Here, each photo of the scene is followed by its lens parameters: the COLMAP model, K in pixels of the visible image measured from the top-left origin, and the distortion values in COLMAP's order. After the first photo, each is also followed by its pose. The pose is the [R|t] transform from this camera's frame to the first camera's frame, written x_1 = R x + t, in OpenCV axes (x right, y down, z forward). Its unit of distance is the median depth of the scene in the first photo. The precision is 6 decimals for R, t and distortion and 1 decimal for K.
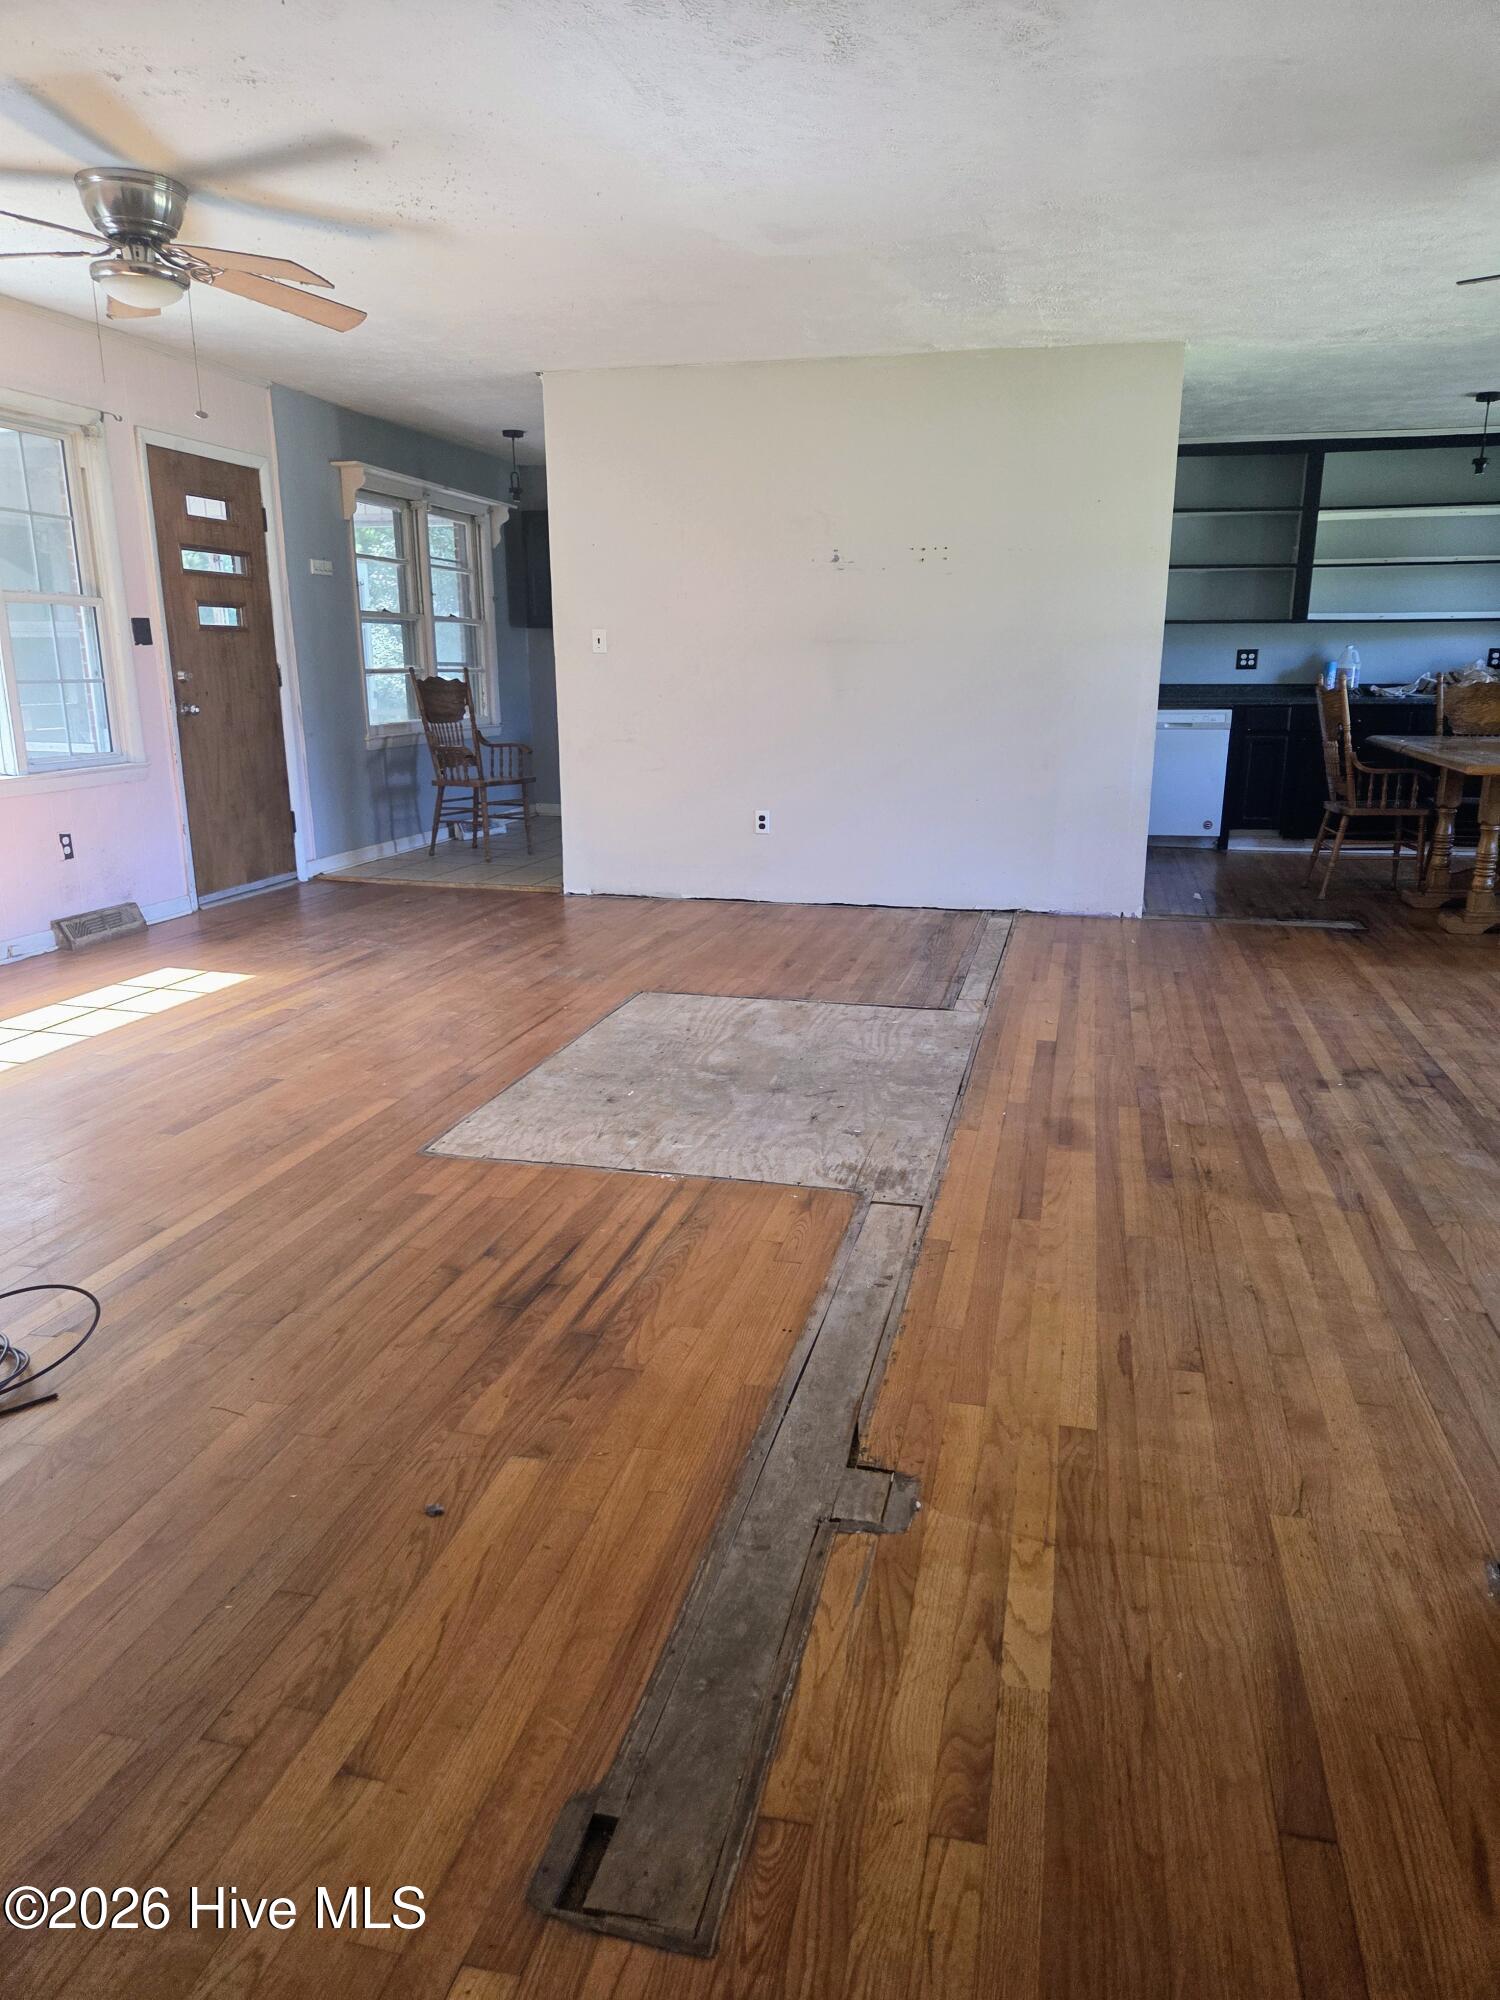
lens RADIAL K [[1346.7, 0, 777.1], [0, 1346.7, 995.1], [0, 0, 1]] dist [0.099503, -0.085614]
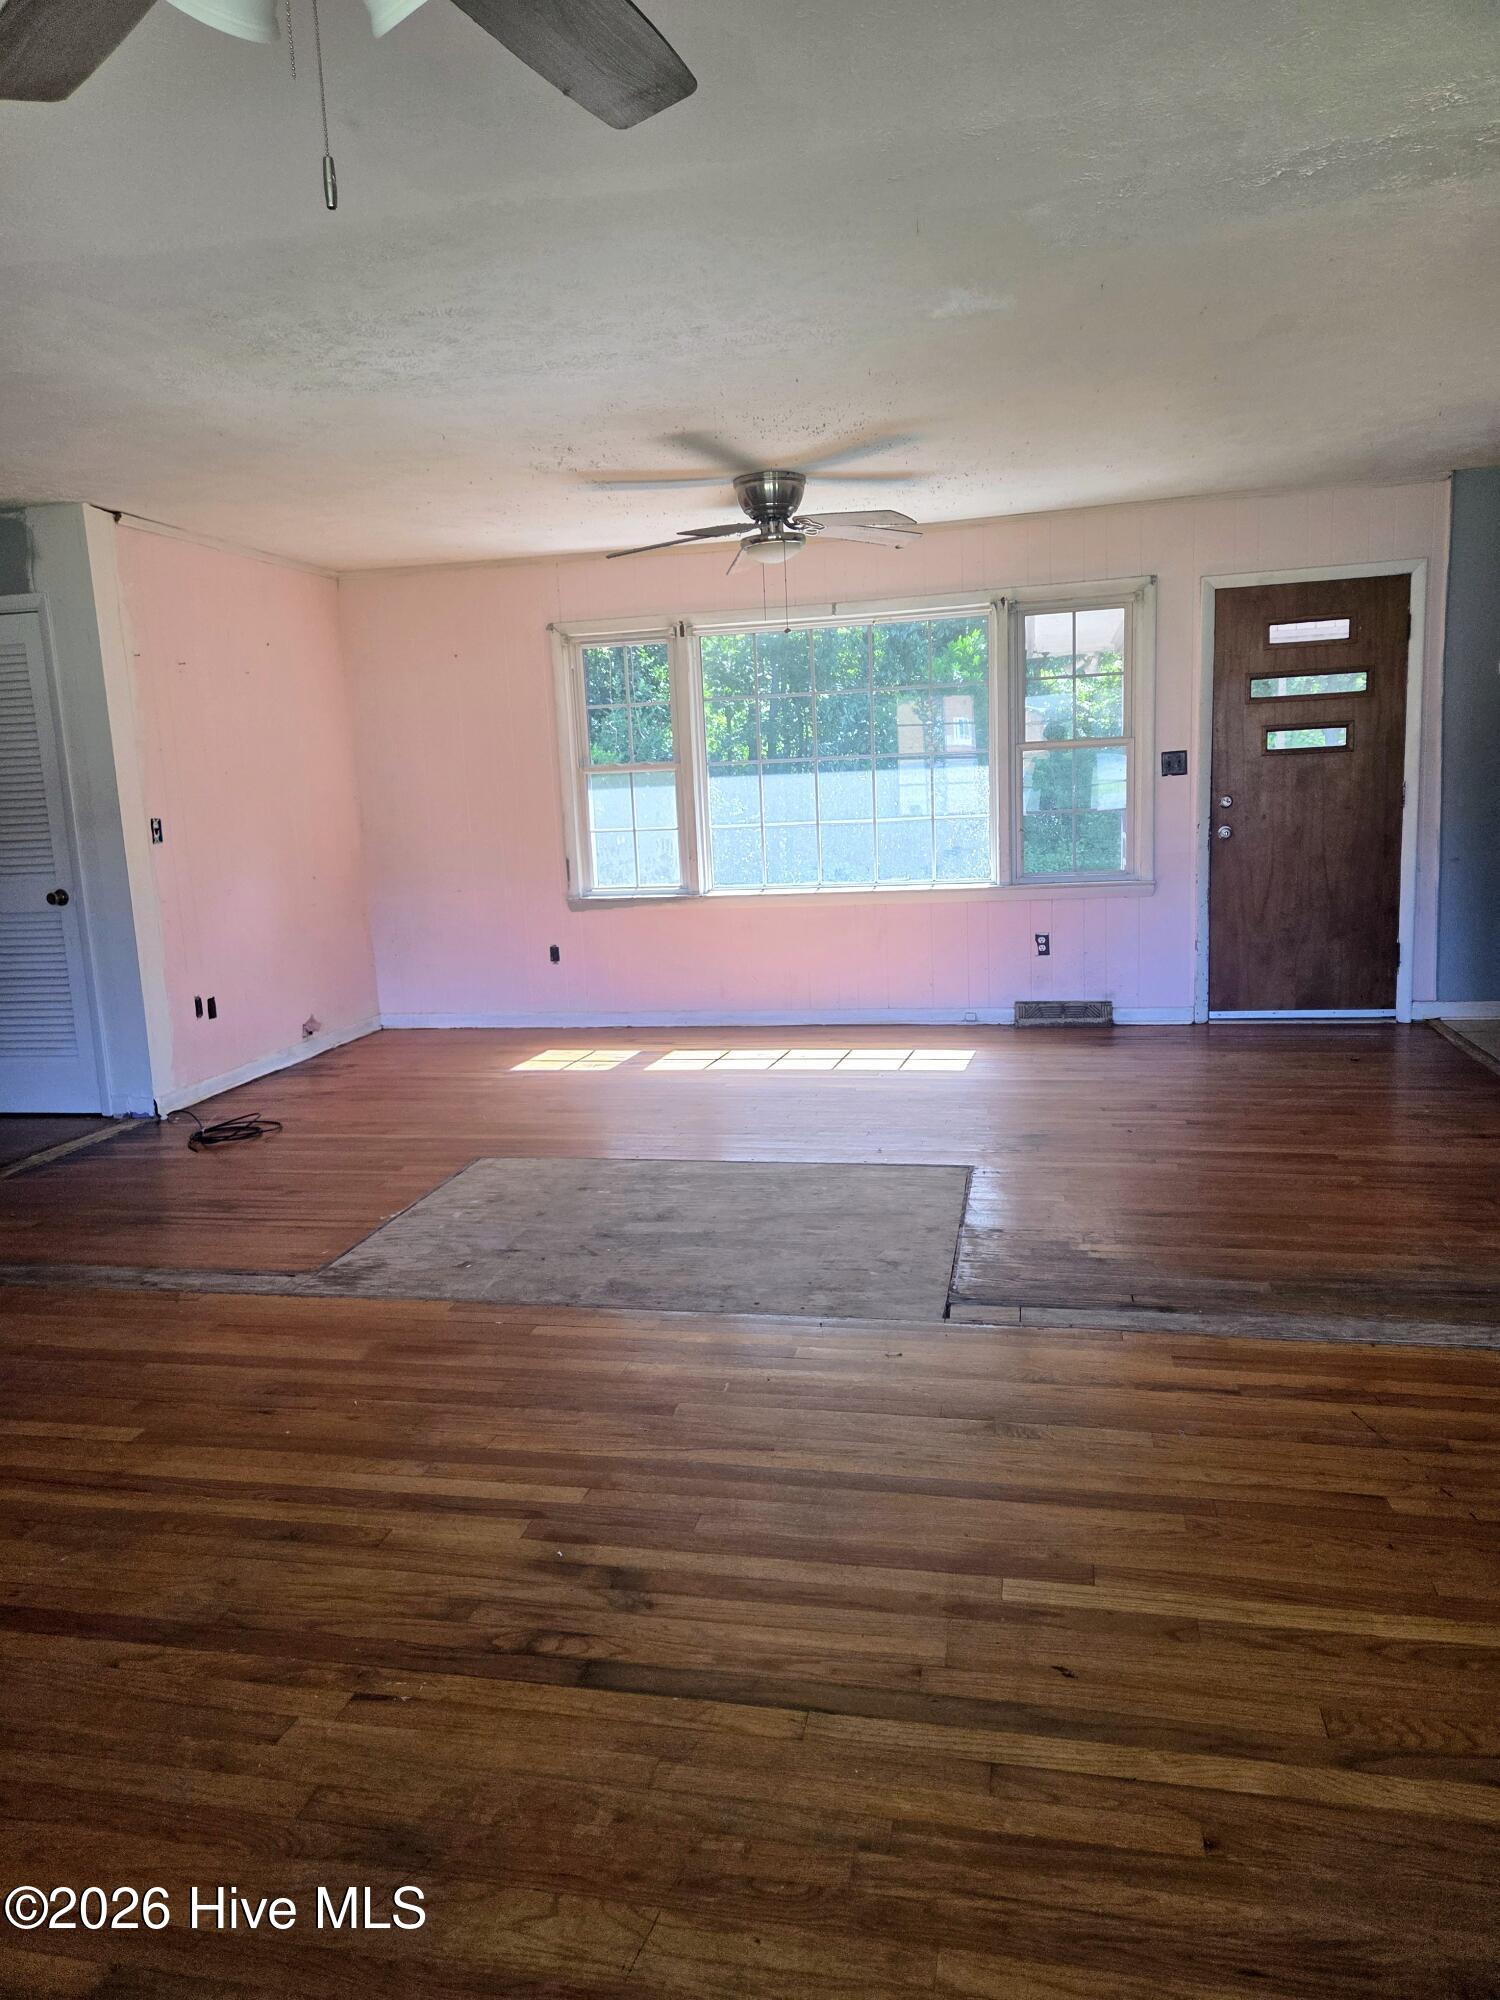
lens RADIAL K [[1347.1, 0, 756.0], [0, 1347.1, 999.3], [0, 0, 1]] dist [0.080341, -0.081475]
pose [[0.005922, 0.154692, -0.987945, 0.988949], [-0.198055, 0.968572, 0.150472, -0.280584], [0.980173, 0.194776, 0.036373, 1.049590]]
